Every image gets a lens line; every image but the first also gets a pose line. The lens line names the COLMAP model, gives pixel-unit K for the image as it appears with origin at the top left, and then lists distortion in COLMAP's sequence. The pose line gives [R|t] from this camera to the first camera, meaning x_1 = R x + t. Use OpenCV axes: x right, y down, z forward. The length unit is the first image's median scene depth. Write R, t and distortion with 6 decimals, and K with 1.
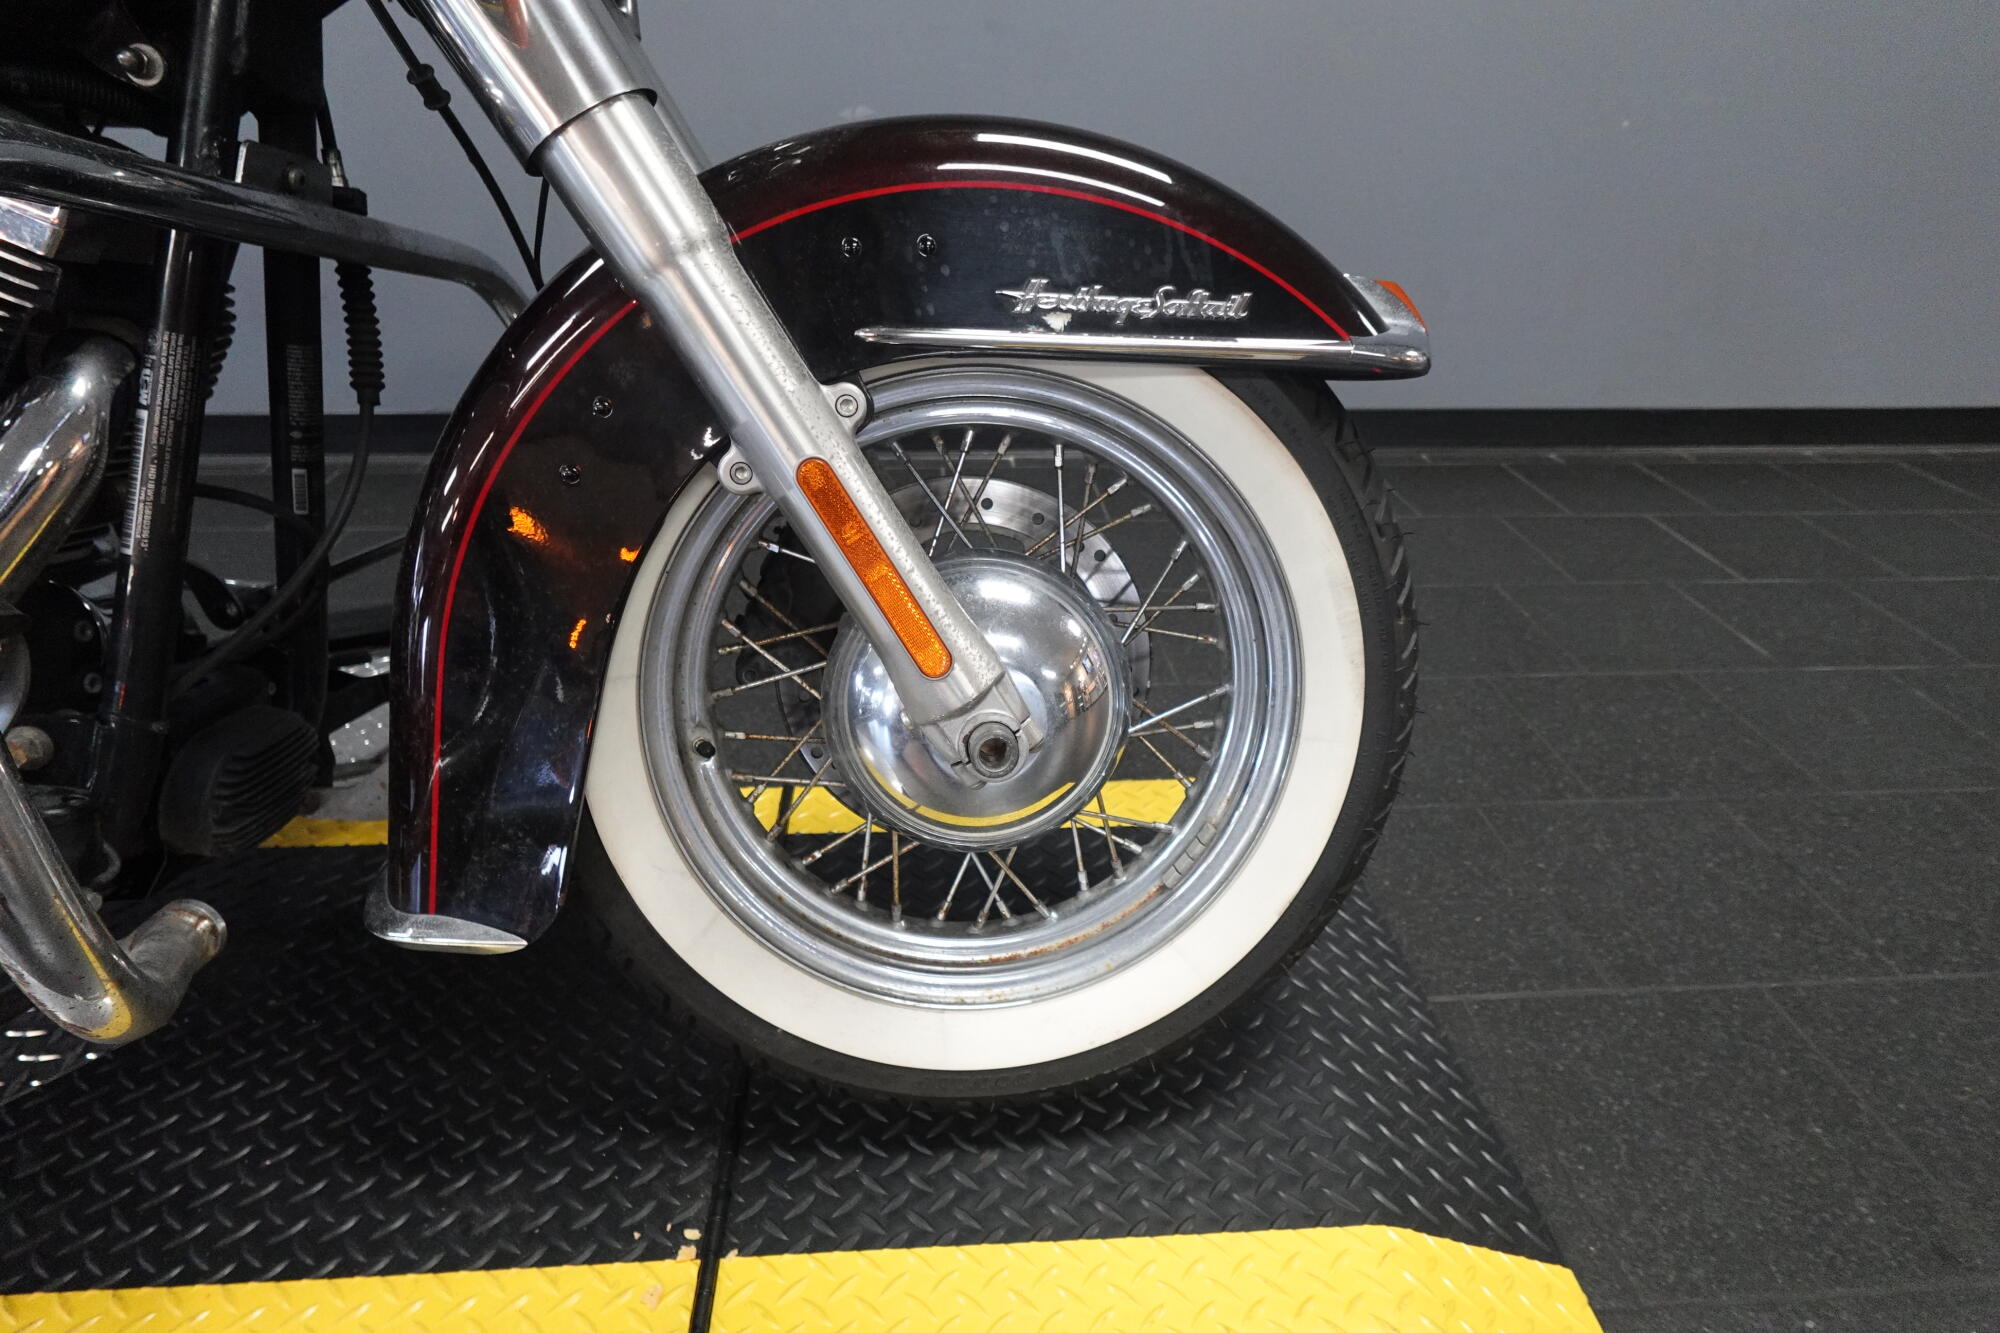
lens RADIAL K [[1093.5, 0, 1000.0], [0, 1093.5, 666.5], [0, 0, 1]] dist [-0.000190, 0.000116]
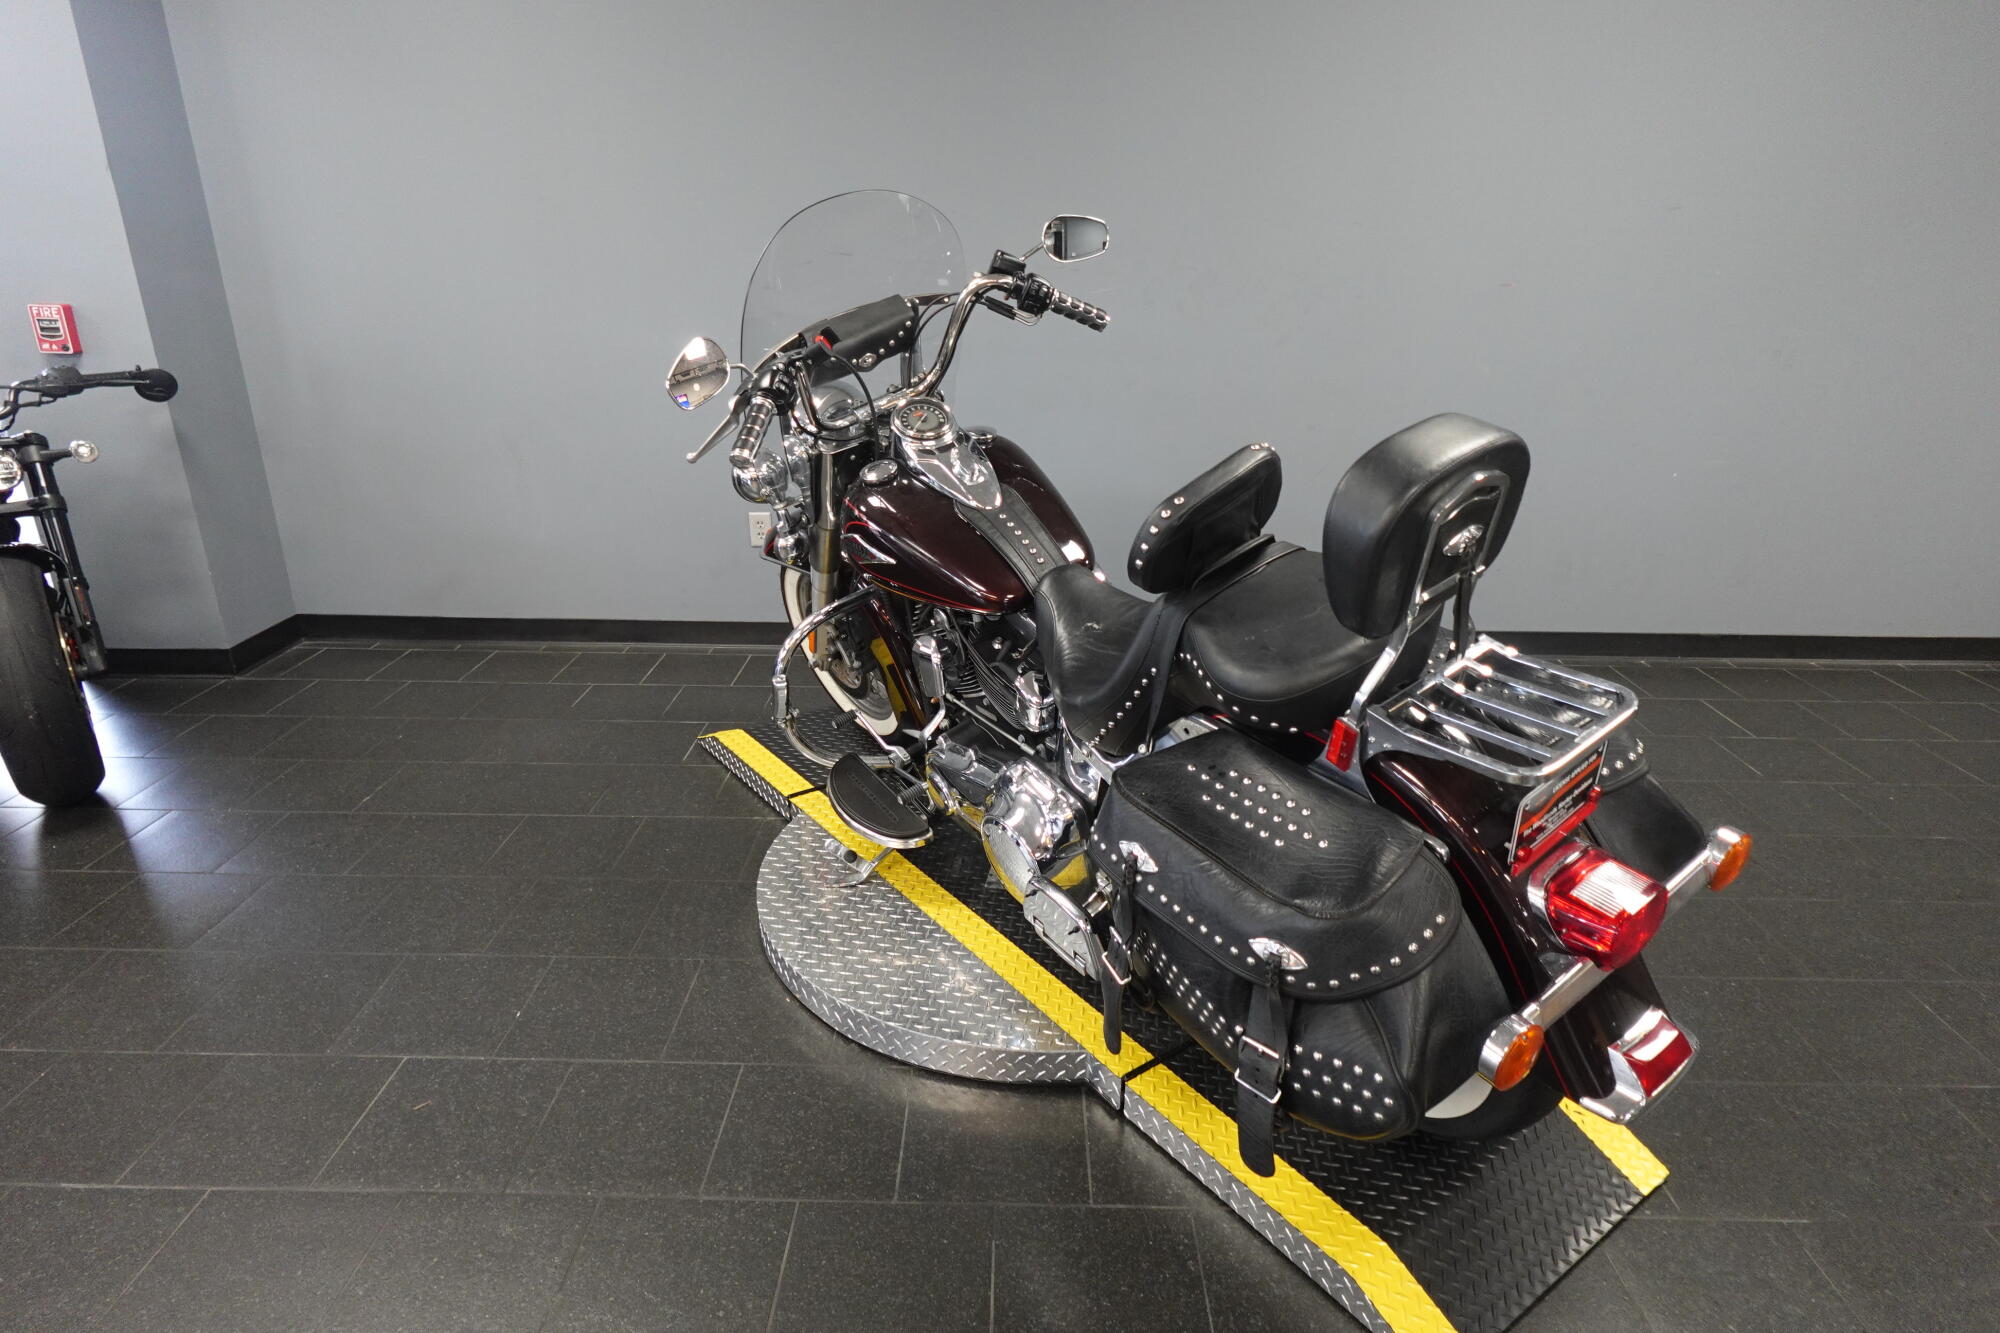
lens RADIAL K [[1130.1, 0, 1004.7], [0, 1130.1, 670.8], [0, 0, 1]] dist [0.002754, -0.002375]
pose [[0.997028, 0.022064, -0.073808, -0.388071], [-0.033266, 0.987485, -0.154164, 0.136132], [0.069483, 0.156161, 0.985285, -0.889291]]
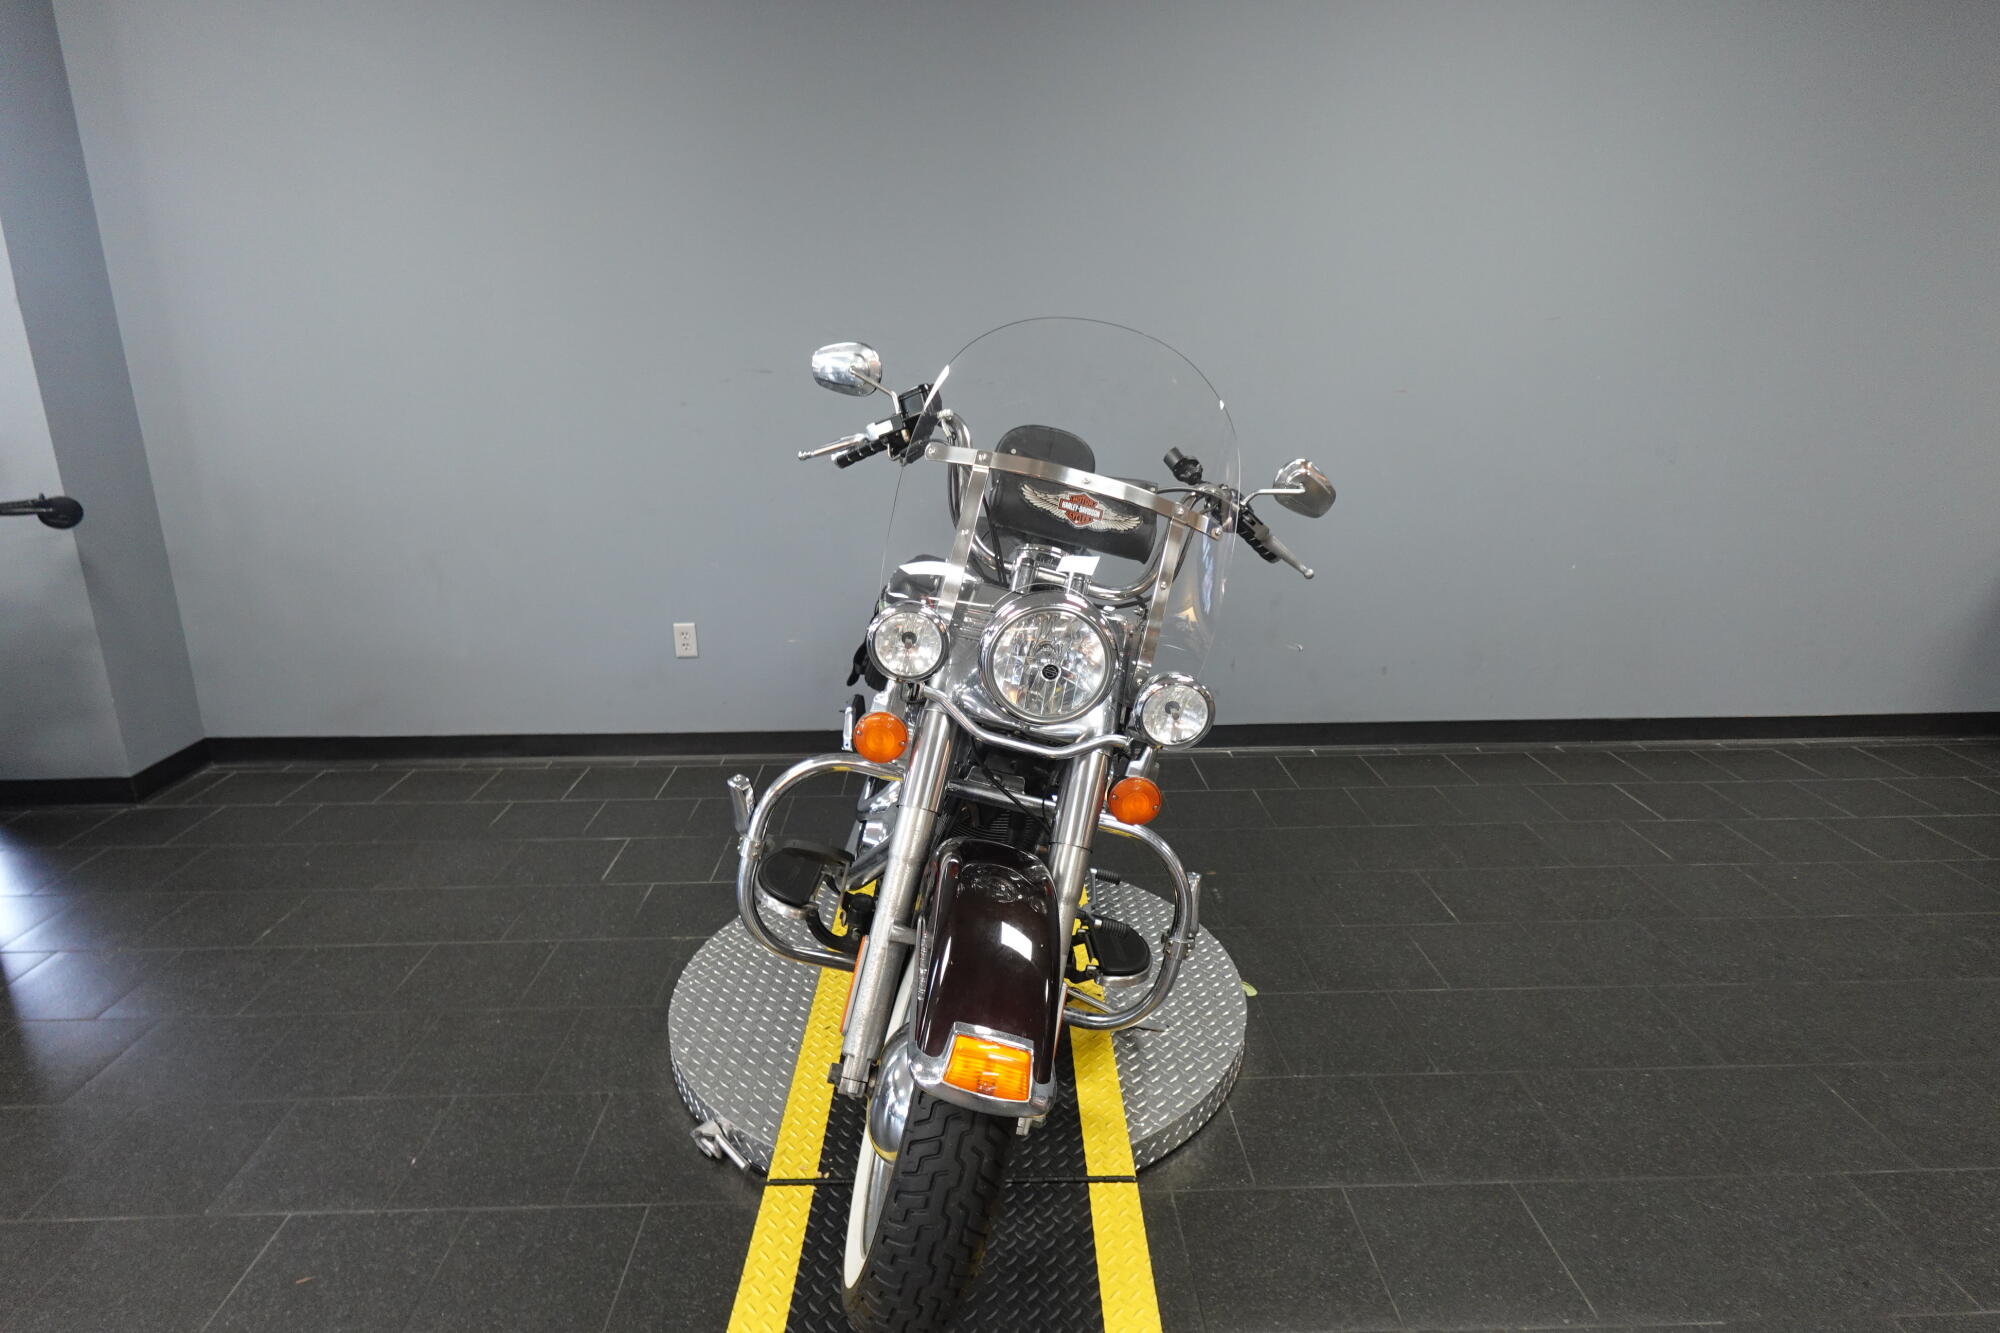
lens RADIAL K [[1130.1, 0, 1004.7], [0, 1130.1, 670.8], [0, 0, 1]] dist [0.002754, -0.002375]
pose [[0.999467, -0.009379, -0.031277, -0.343016], [0.001865, 0.972697, -0.232070, 0.112066], [0.032600, 0.231888, 0.972196, -0.901309]]
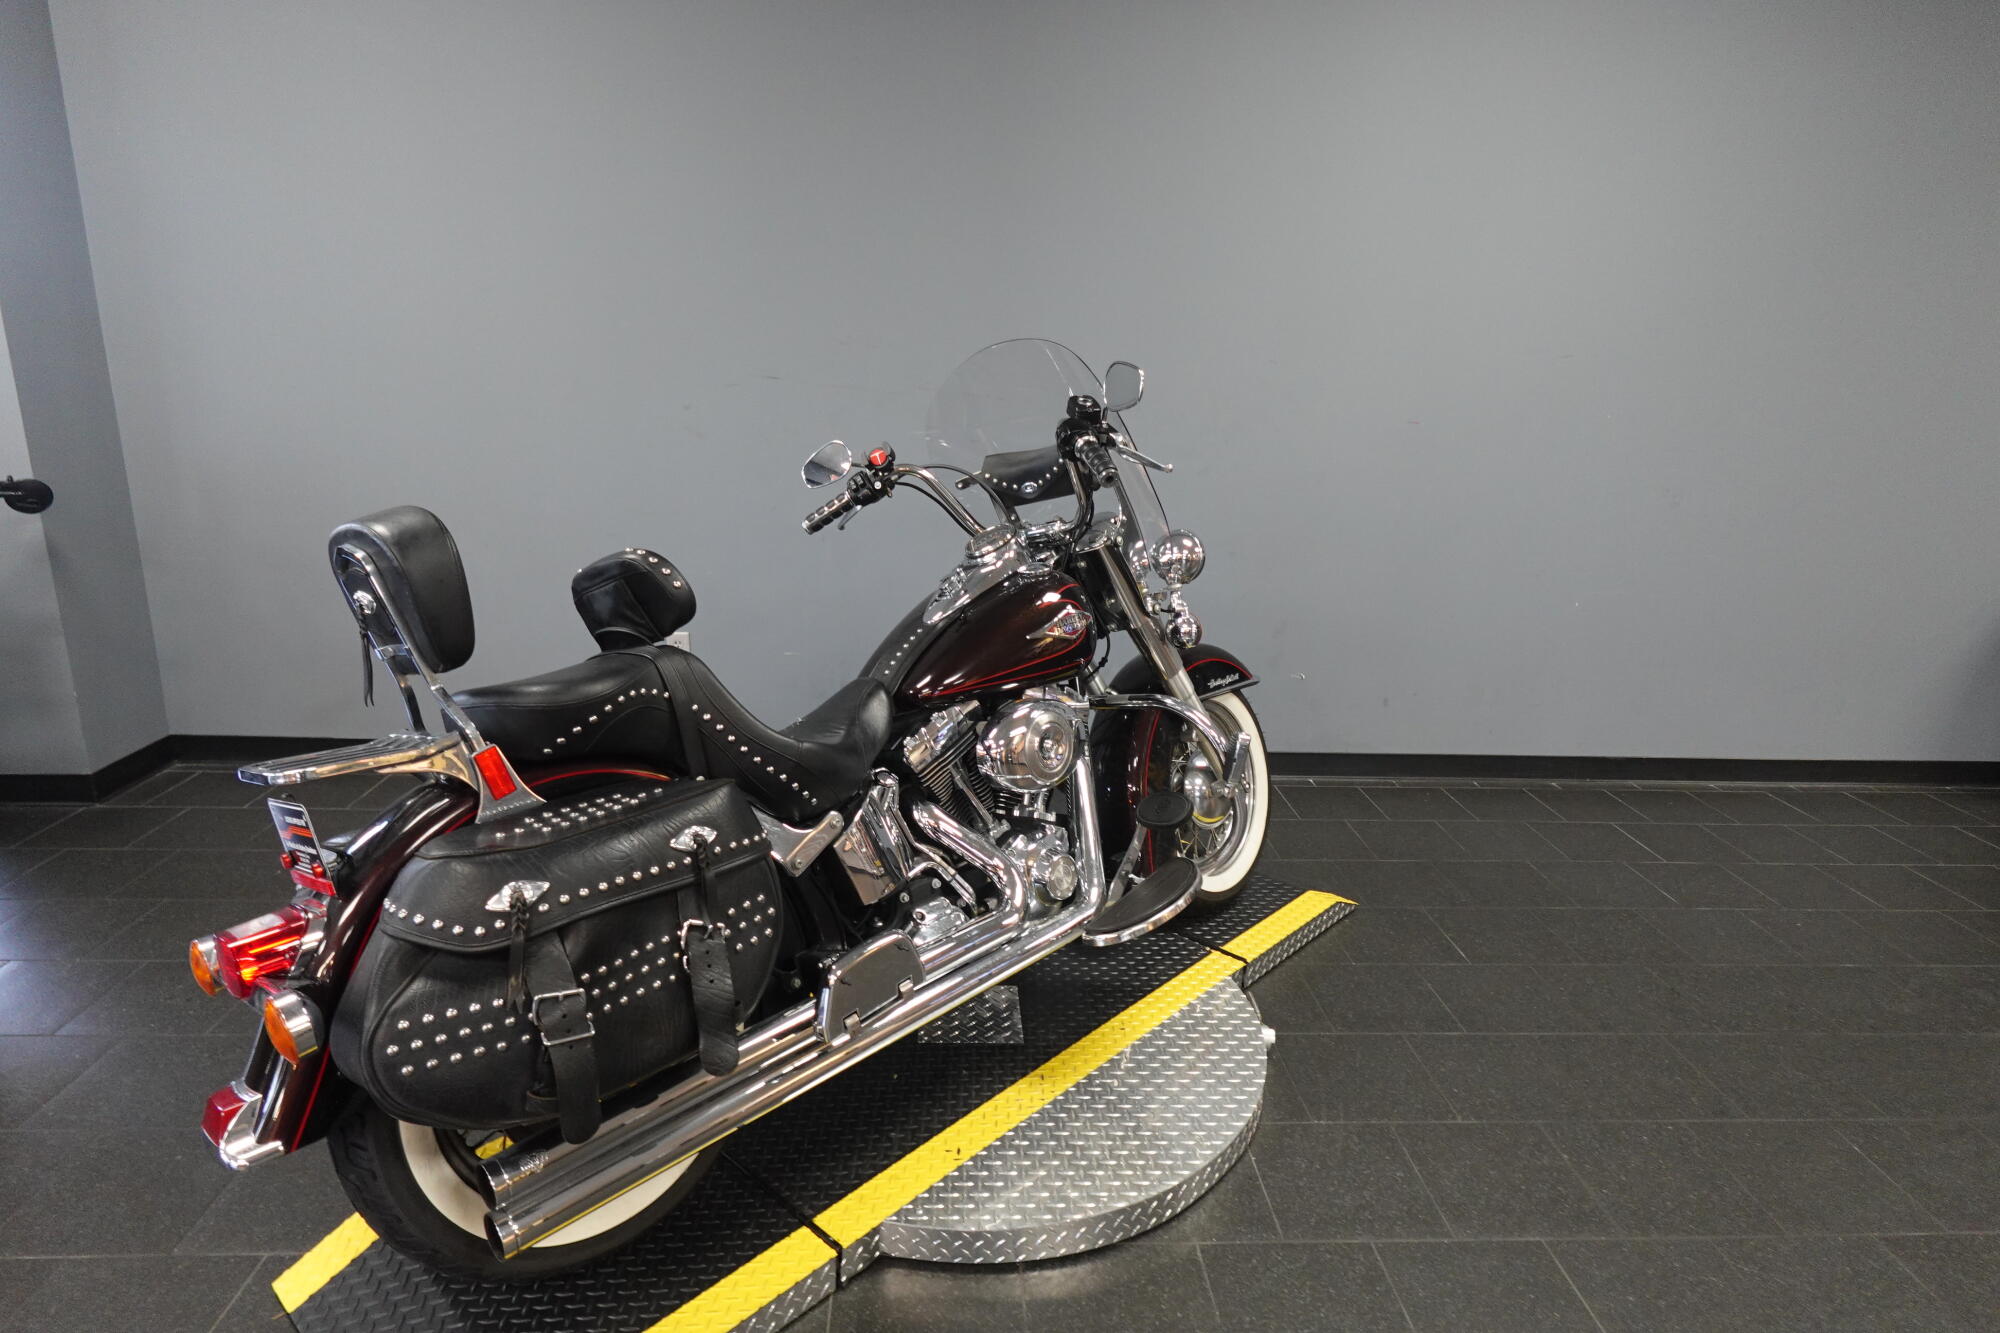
lens RADIAL K [[1130.1, 0, 1004.7], [0, 1130.1, 670.8], [0, 0, 1]] dist [0.002754, -0.002375]
pose [[0.999762, 0.021795, 0.000490, -0.410560], [-0.021023, 0.969791, -0.243030, 0.090631], [-0.005772, 0.242961, 0.970019, -0.869028]]
